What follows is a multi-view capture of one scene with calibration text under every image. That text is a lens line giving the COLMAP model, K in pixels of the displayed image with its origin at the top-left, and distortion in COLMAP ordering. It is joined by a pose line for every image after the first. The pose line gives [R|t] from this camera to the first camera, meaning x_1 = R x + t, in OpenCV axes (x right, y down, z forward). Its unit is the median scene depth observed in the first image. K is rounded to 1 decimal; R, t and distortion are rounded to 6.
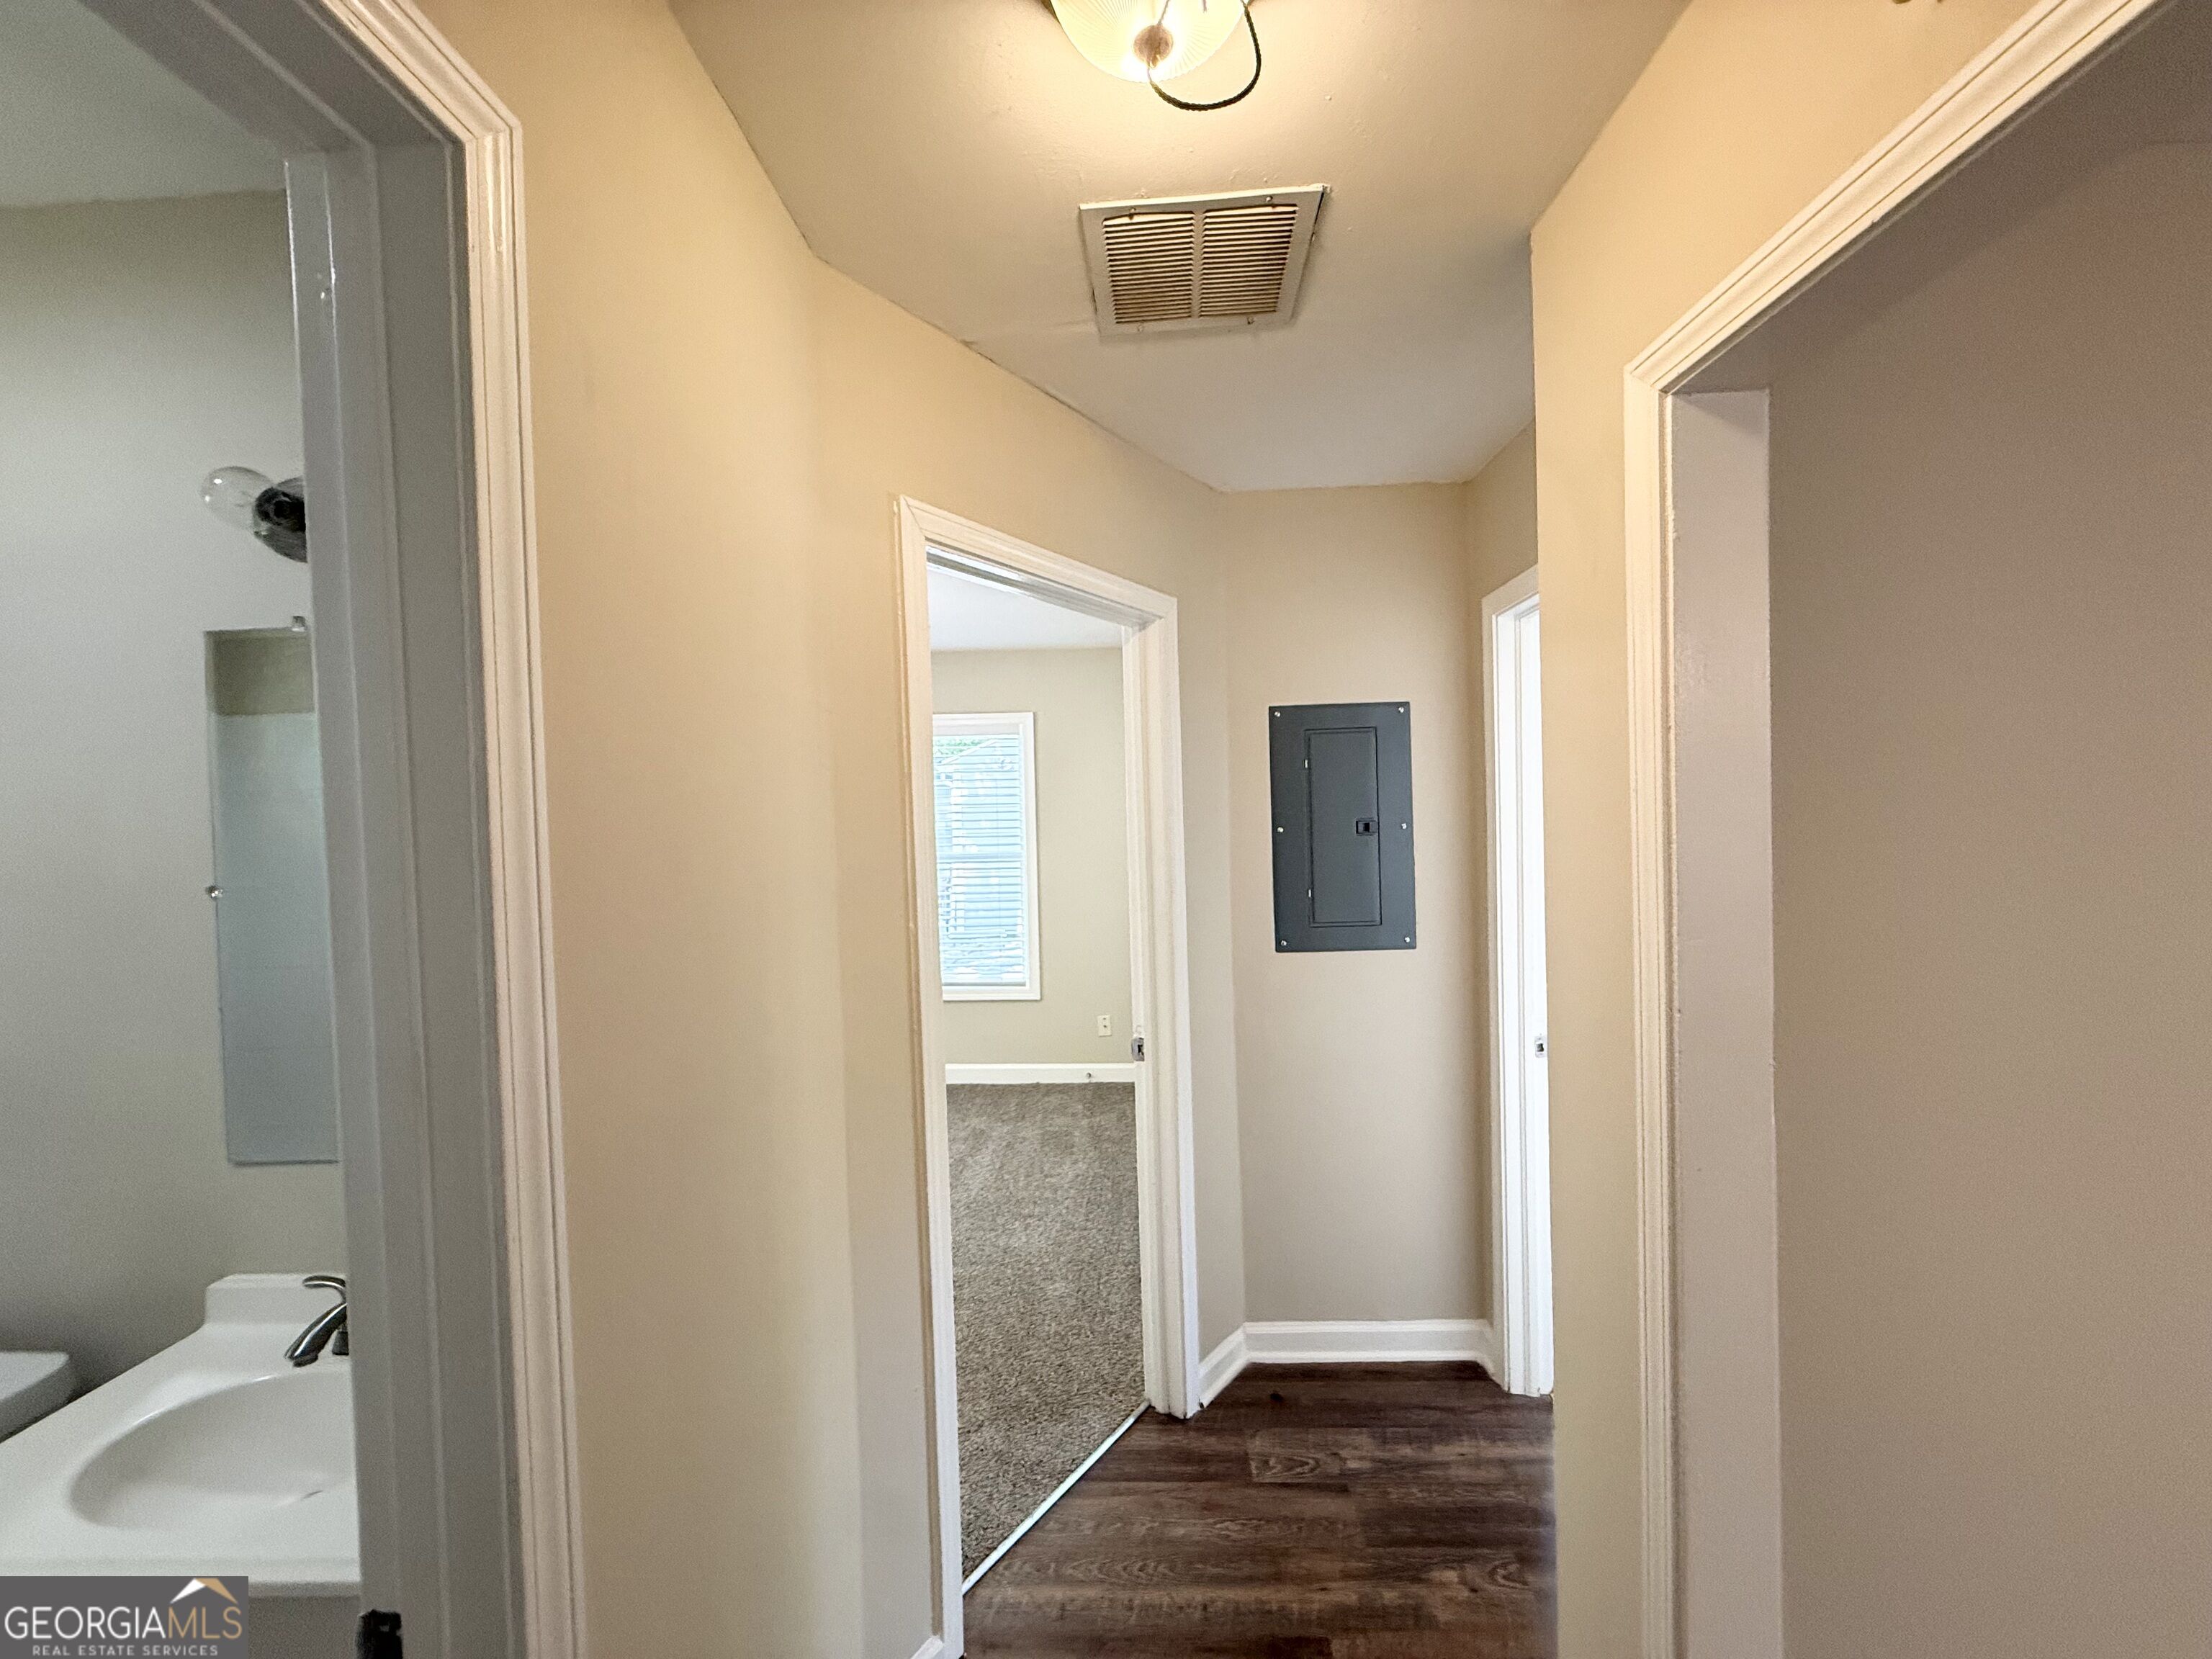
lens RADIAL K [[875.3, 0, 1101.1], [0, 875.3, 825.5], [0, 0, 1]] dist [-0.000635, -0.000145]
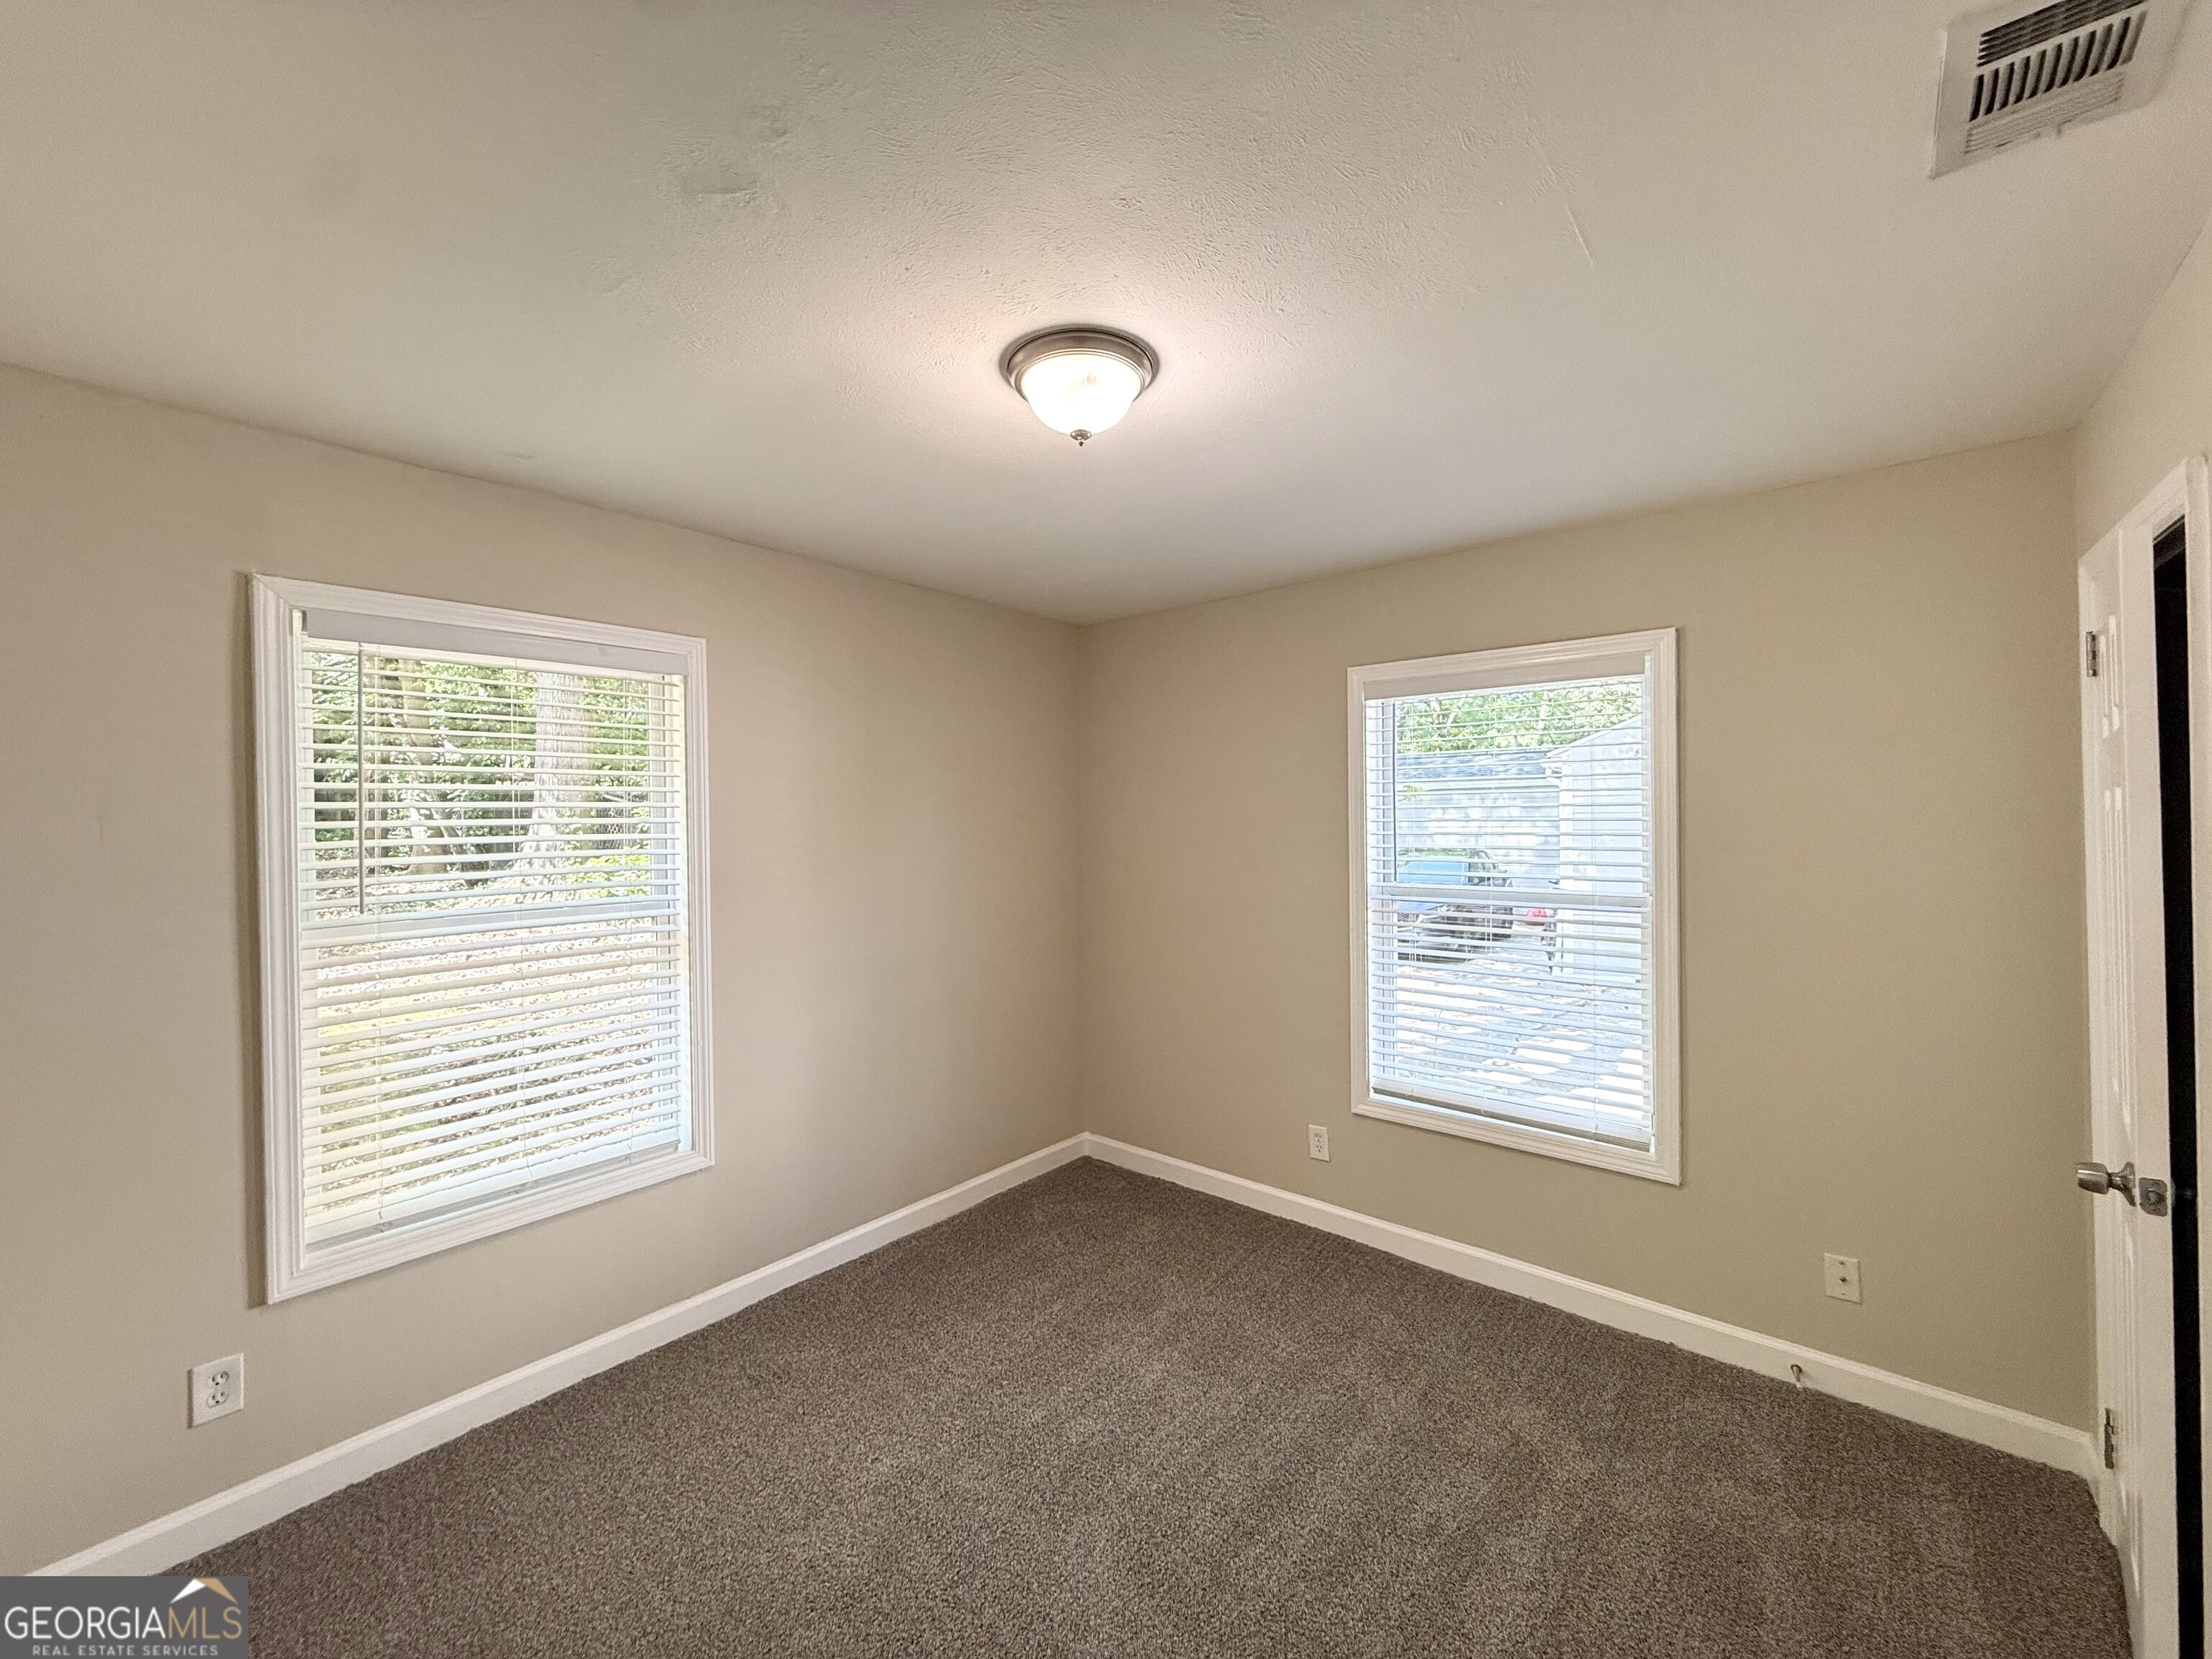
lens RADIAL K [[875.3, 0, 1101.1], [0, 875.3, 825.5], [0, 0, 1]] dist [-0.000635, -0.000145]
pose [[0.783944, 0.018276, -0.620562, -0.021625], [-0.021747, 0.999762, 0.001972, -0.006641], [0.620450, 0.011949, 0.784155, 0.394942]]
